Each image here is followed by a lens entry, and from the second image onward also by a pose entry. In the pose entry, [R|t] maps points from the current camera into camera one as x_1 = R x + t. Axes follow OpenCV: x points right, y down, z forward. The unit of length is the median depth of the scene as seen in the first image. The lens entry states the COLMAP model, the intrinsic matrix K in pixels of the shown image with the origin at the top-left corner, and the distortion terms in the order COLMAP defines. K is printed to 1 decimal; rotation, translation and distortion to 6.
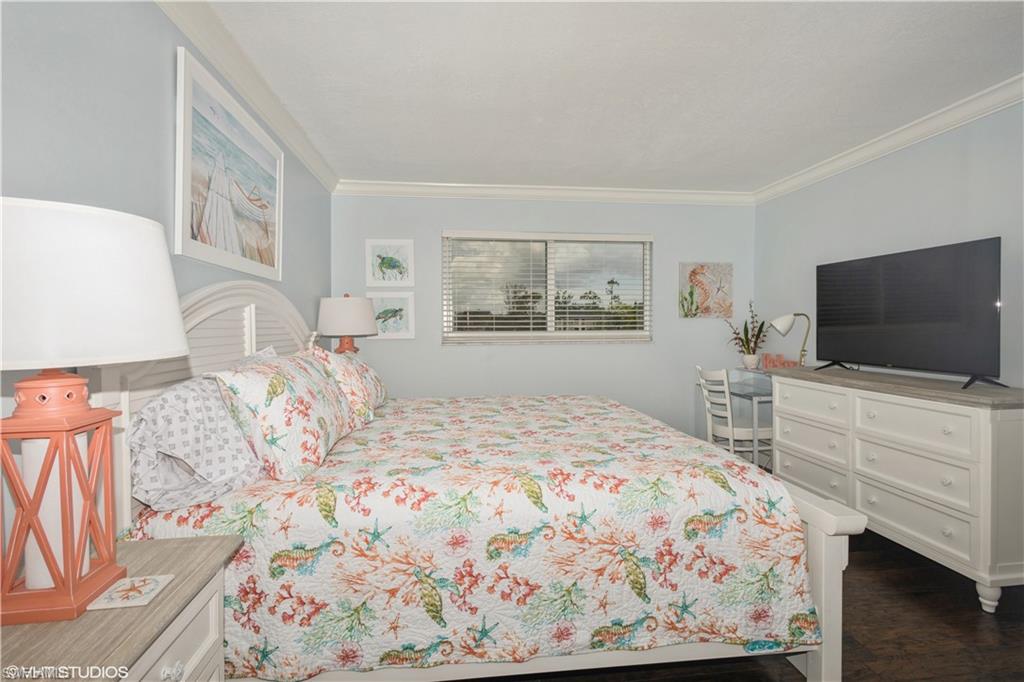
lens RADIAL K [[497.6, 0, 507.3], [0, 497.6, 345.2], [0, 0, 1]] dist [0.000836, 0.000061]
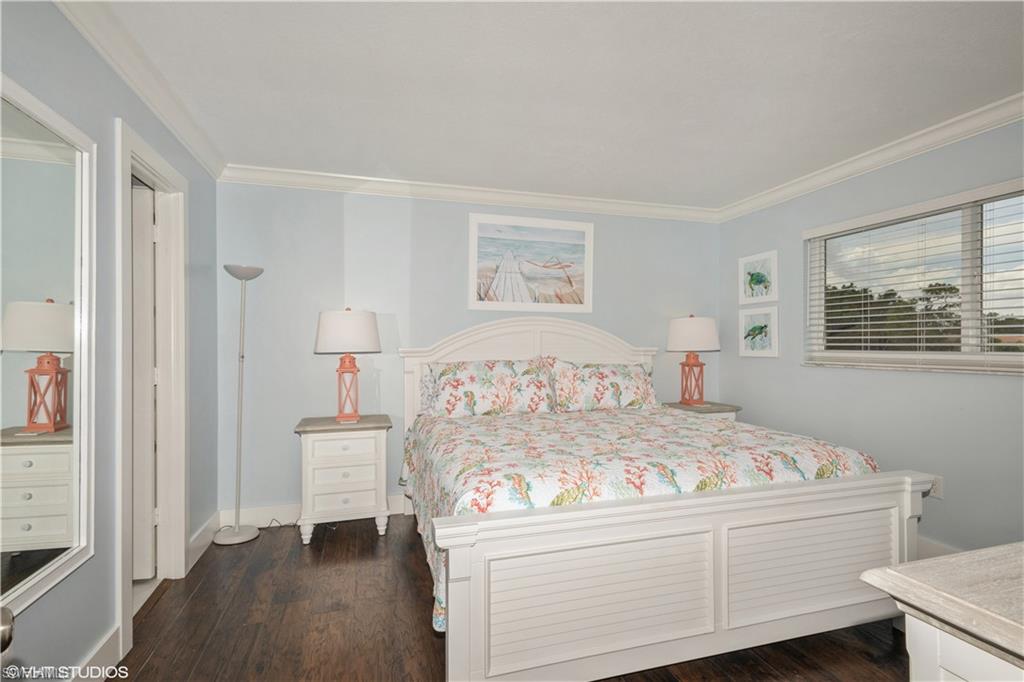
lens RADIAL K [[497.6, 0, 507.3], [0, 497.6, 345.2], [0, 0, 1]] dist [0.000836, 0.000061]
pose [[0.154520, 0.005739, -0.987973, 0.646086], [-0.038996, 0.999239, -0.000295, -0.015861], [0.987220, 0.038572, 0.154626, 0.371438]]
